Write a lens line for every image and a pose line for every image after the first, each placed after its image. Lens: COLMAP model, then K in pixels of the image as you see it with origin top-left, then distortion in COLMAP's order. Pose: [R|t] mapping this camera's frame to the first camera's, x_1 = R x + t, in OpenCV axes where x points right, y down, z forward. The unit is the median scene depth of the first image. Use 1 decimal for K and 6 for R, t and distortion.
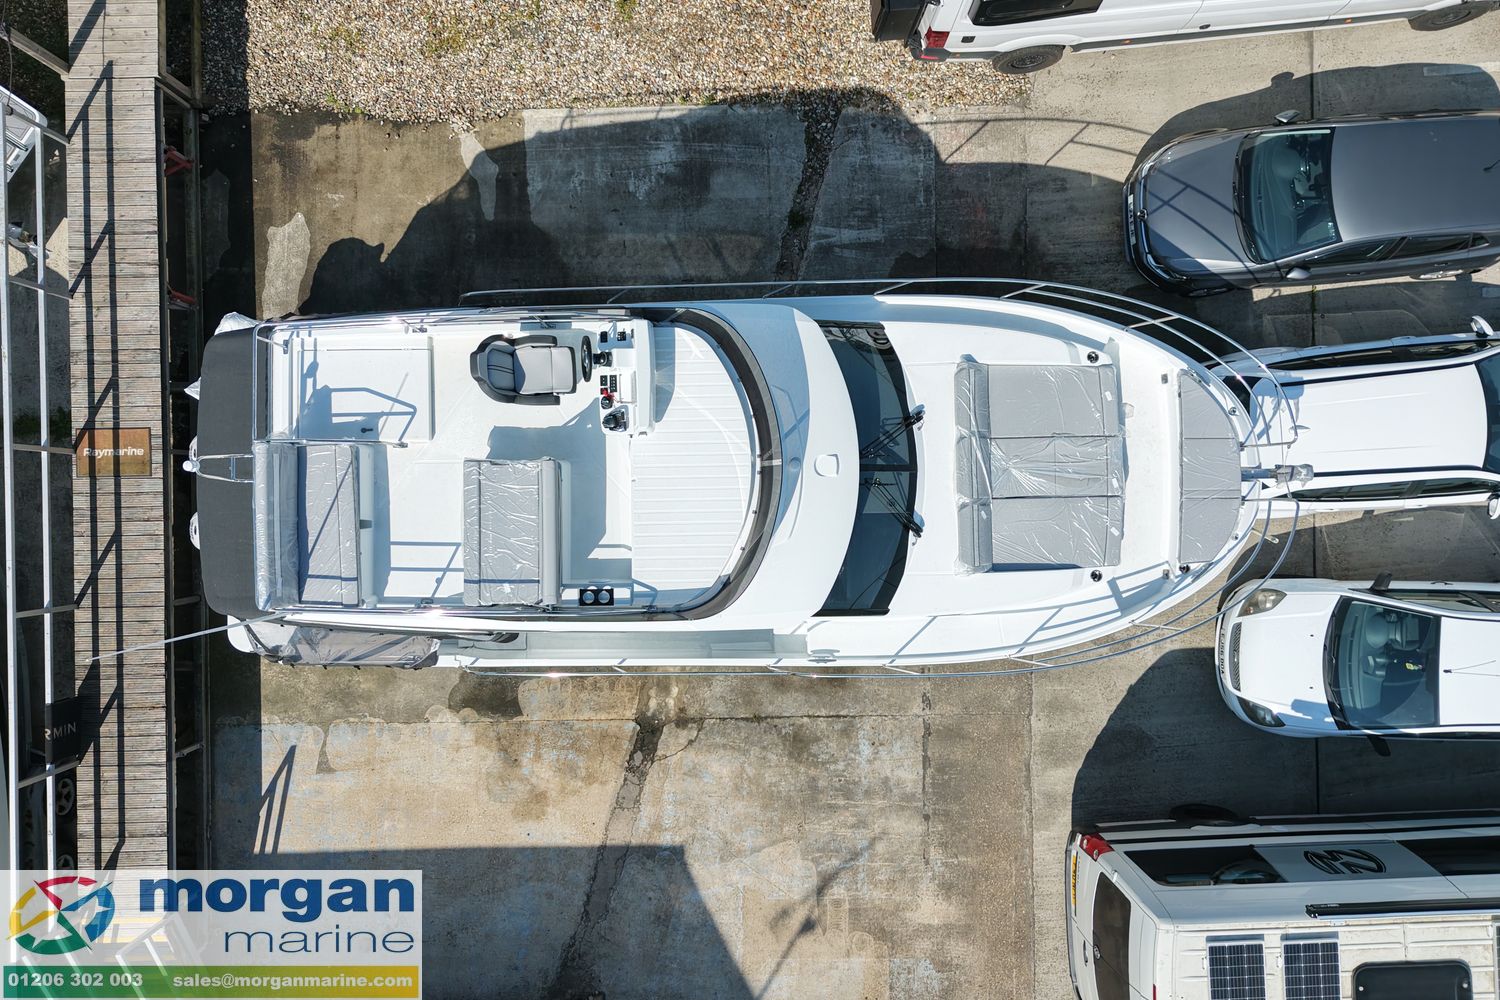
lens RADIAL K [[1108.9, 0, 748.2], [0, 1108.9, 501.2], [0, 0, 1]] dist [0.054022, -0.041878]
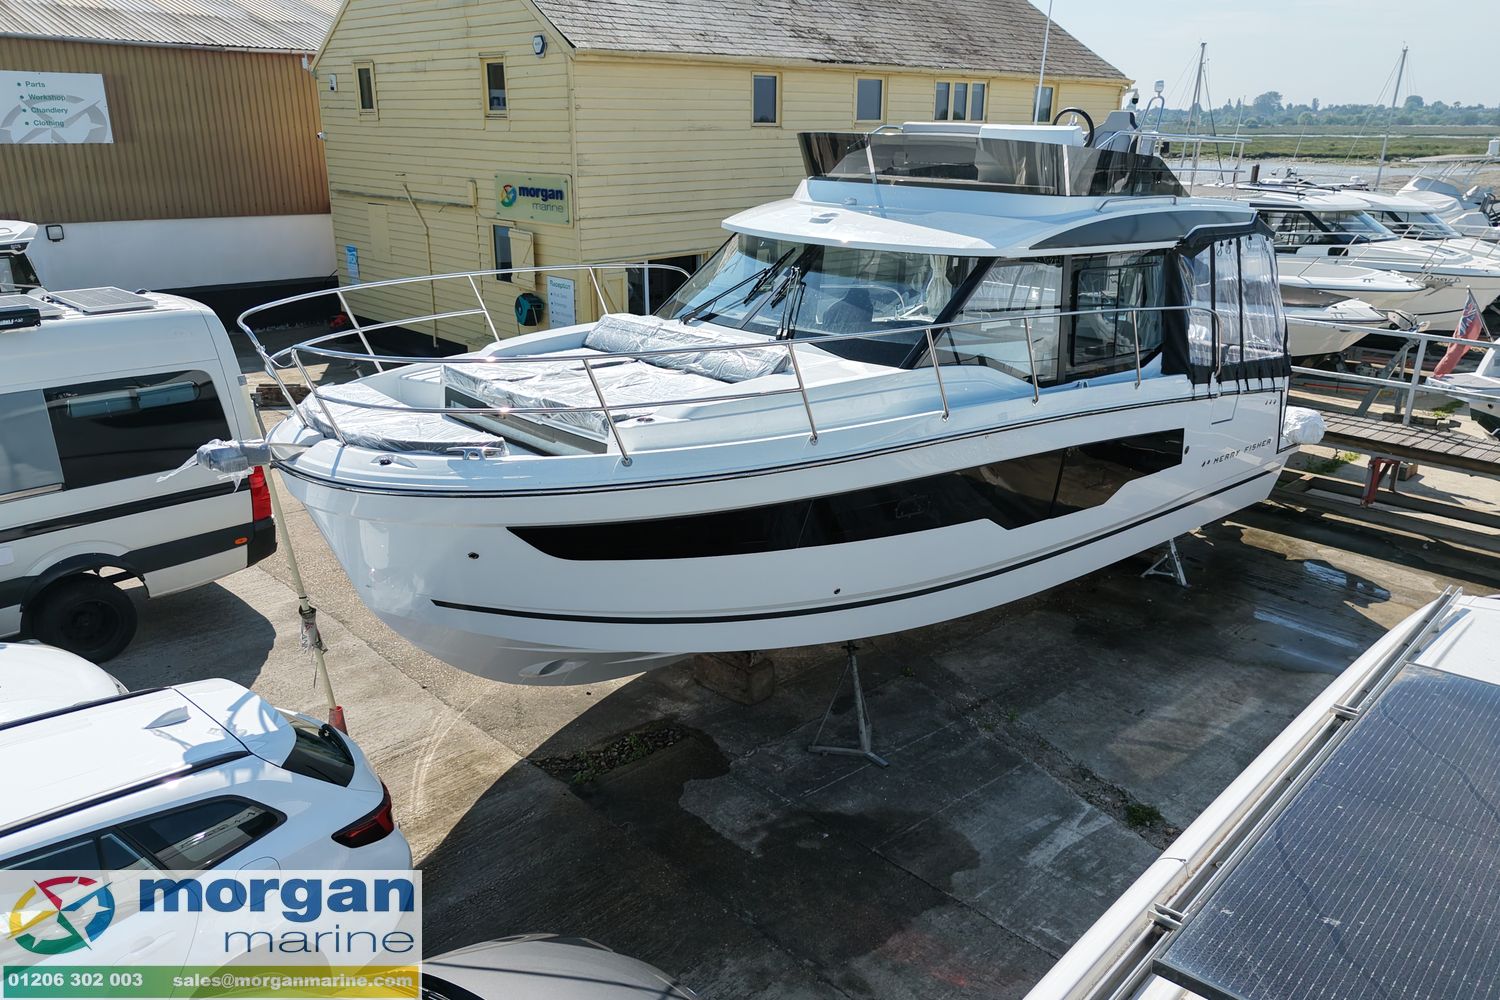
lens RADIAL K [[1108.9, 0, 748.2], [0, 1108.9, 501.2], [0, 0, 1]] dist [0.054022, -0.041878]
pose [[-0.737137, 0.205421, -0.643763, 0.531644], [-0.675634, -0.241181, 0.696671, -0.481581], [-0.012153, 0.948490, 0.316573, 0.668386]]
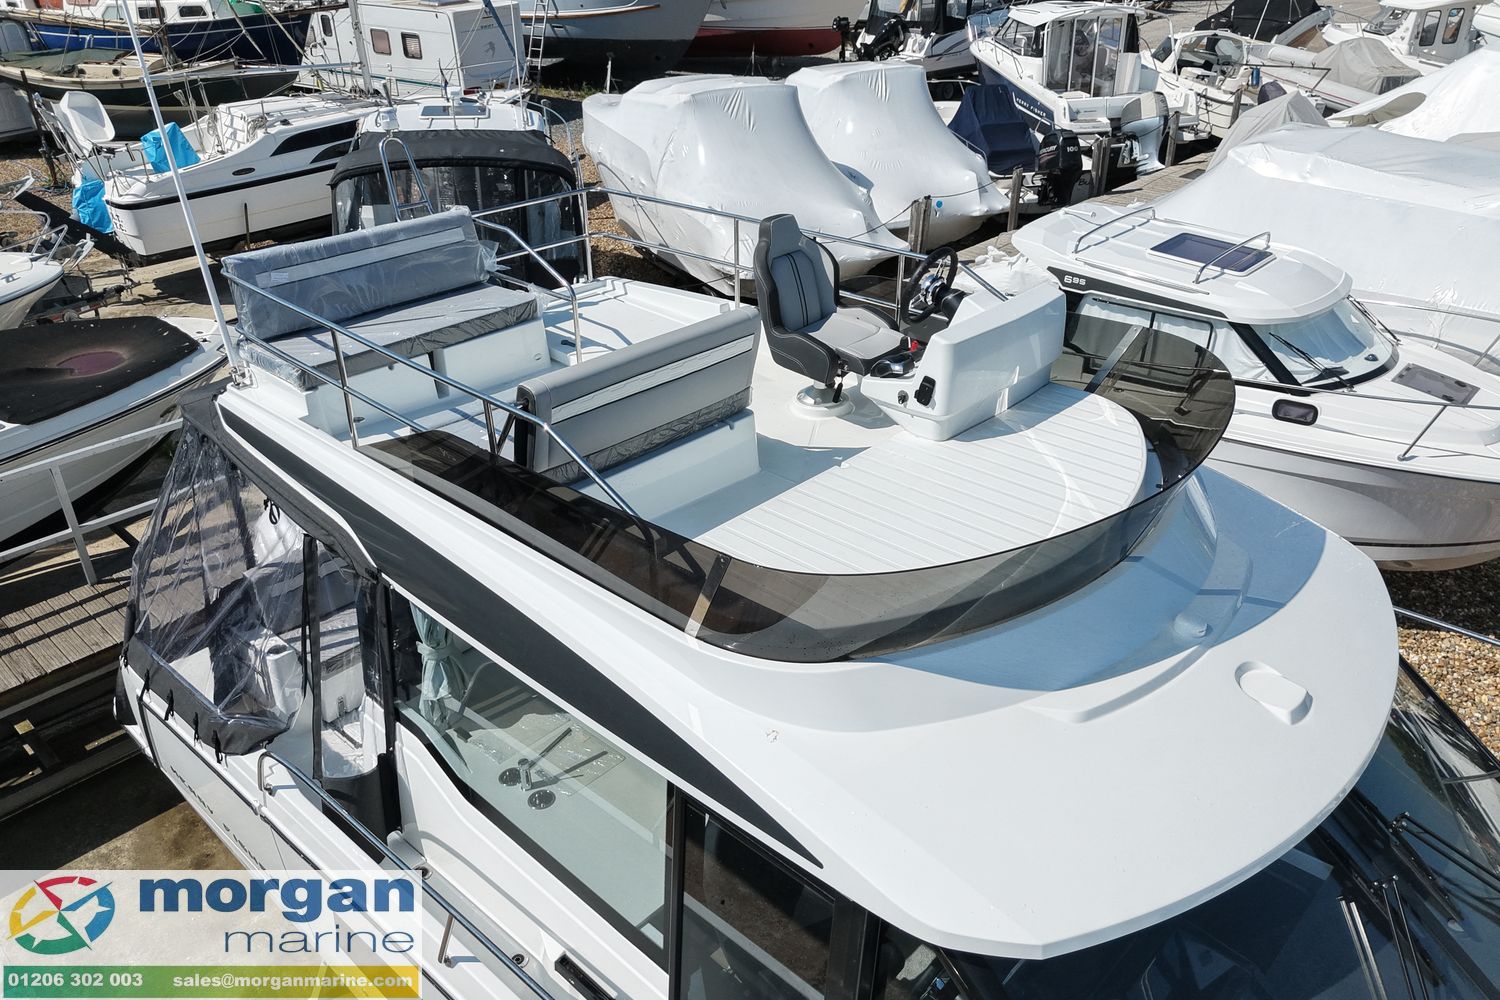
lens RADIAL K [[1108.9, 0, 748.2], [0, 1108.9, 501.2], [0, 0, 1]] dist [0.054022, -0.041878]
pose [[0.717340, 0.345297, -0.605139, 0.105745], [-0.696723, 0.354827, -0.623438, 0.210137], [-0.000551, 0.868832, 0.495107, 0.547627]]
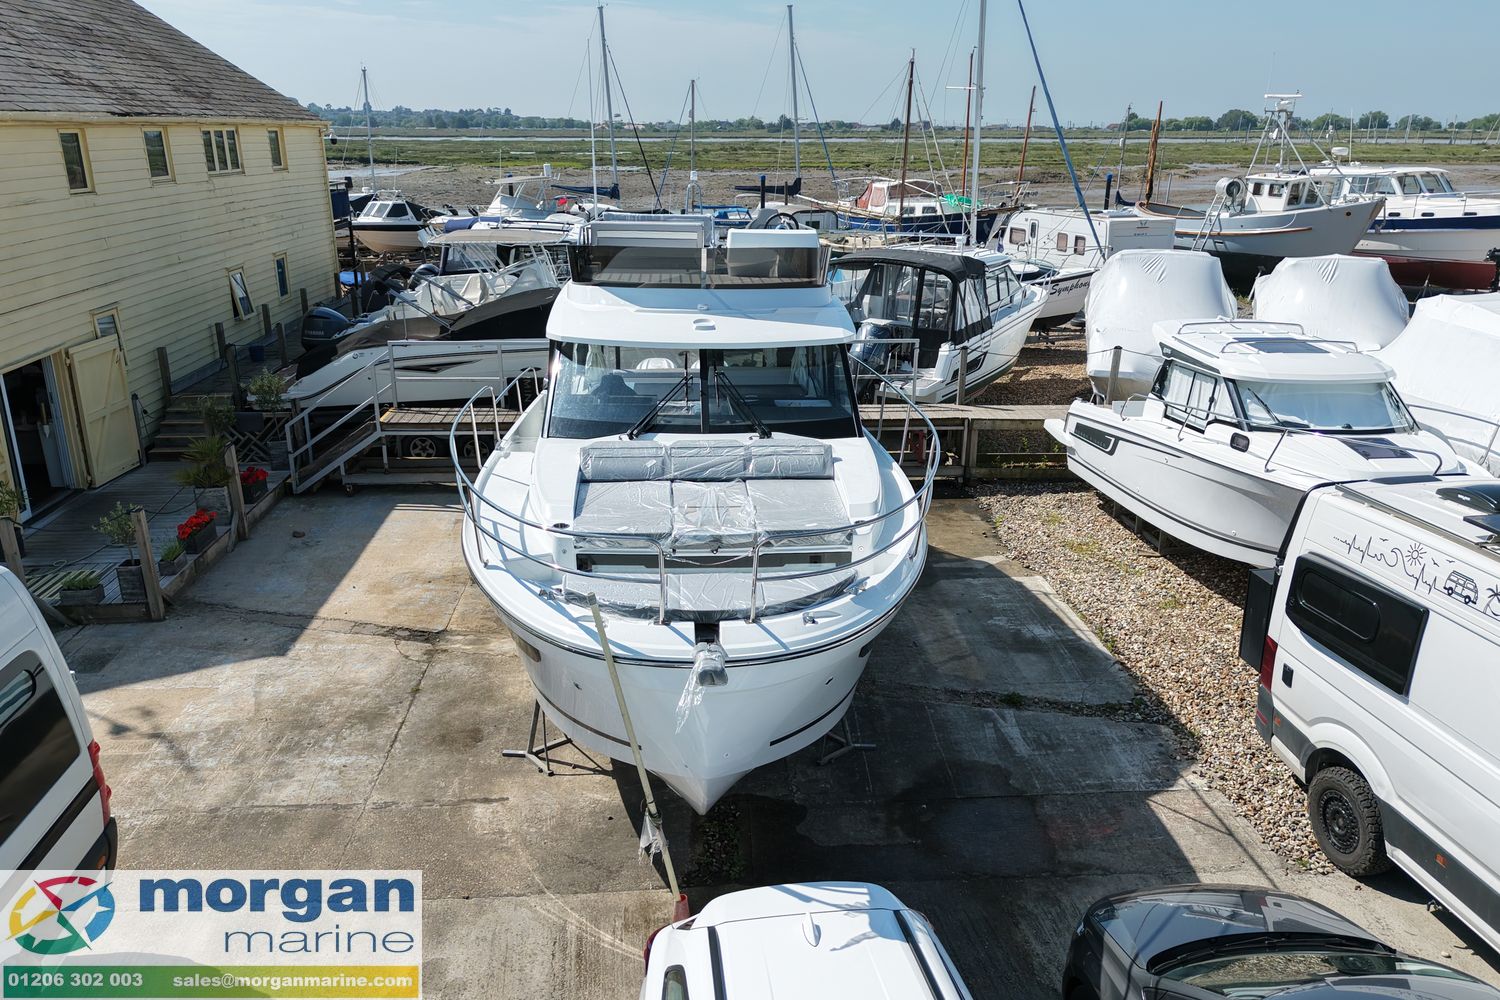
lens RADIAL K [[1108.9, 0, 748.2], [0, 1108.9, 501.2], [0, 0, 1]] dist [0.054022, -0.041878]
pose [[0.050838, 0.309471, -0.949549, 0.783467], [-0.998699, 0.012001, -0.049558, -0.016584], [-0.003941, 0.950833, 0.309678, 0.600794]]
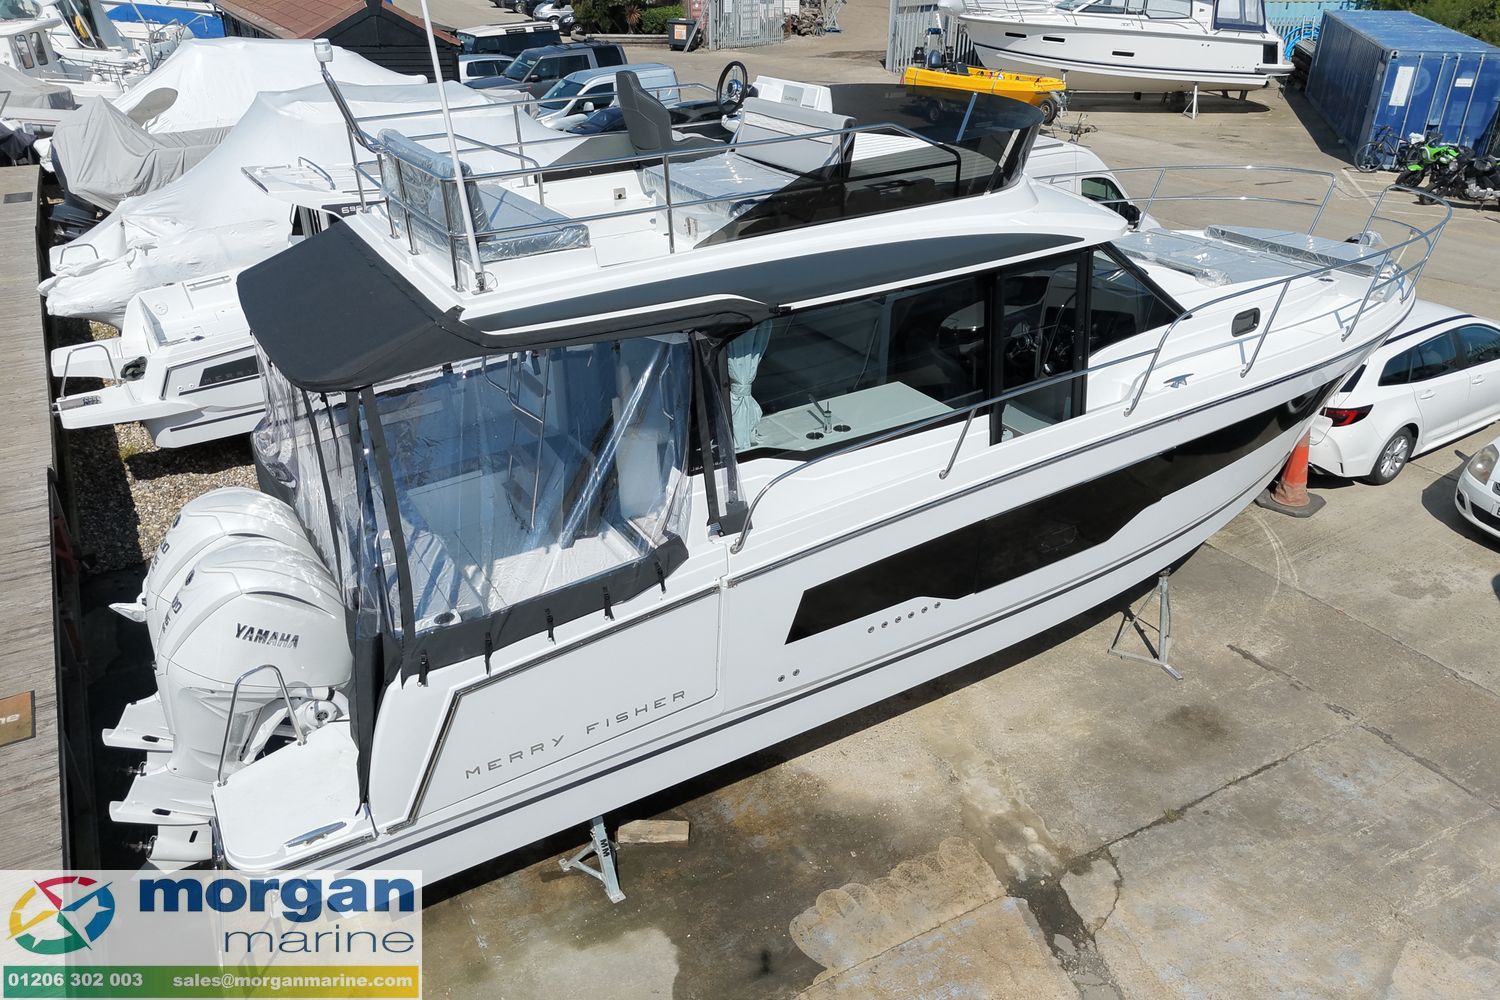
lens RADIAL K [[1108.9, 0, 748.2], [0, 1108.9, 501.2], [0, 0, 1]] dist [0.054022, -0.041878]
pose [[0.876856, -0.222536, 0.426146, -0.398068], [0.480735, 0.398194, -0.781240, 0.480326], [0.004165, 0.889898, 0.456140, 0.590570]]
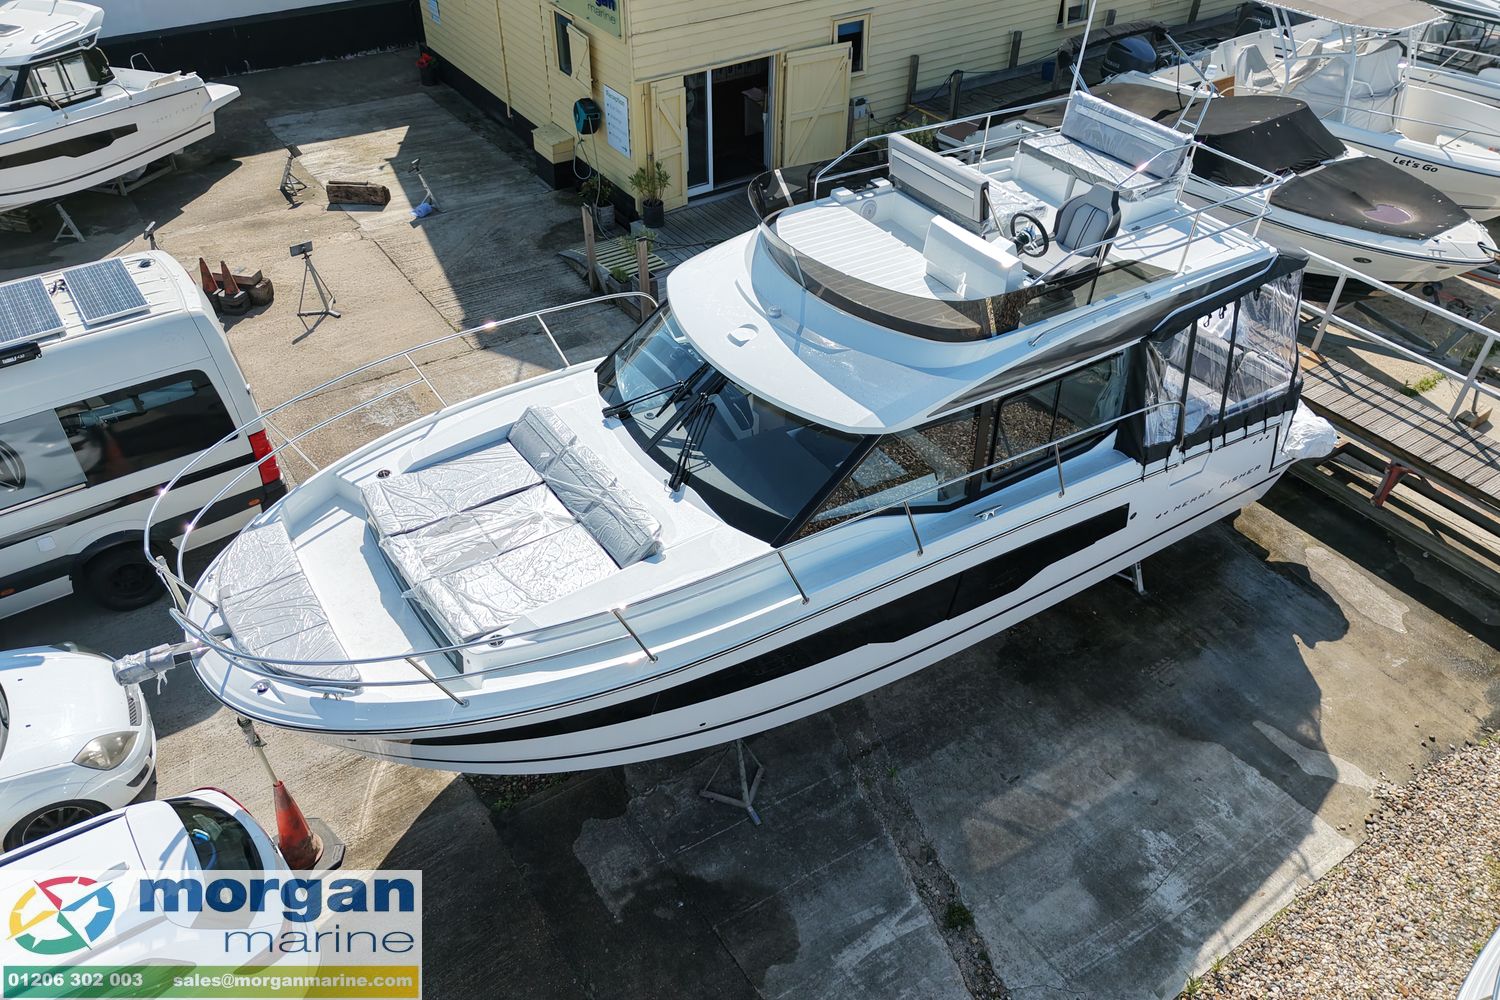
lens RADIAL K [[1101.7, 0, 744.7], [0, 1101.7, 505.2], [0, 0, 1]] dist [0.030850, -0.001546]
pose [[-0.840068, 0.334841, -0.426810, 0.350165], [-0.542292, -0.539088, 0.644440, -0.479660], [-0.014304, 0.772830, 0.634452, 0.395977]]
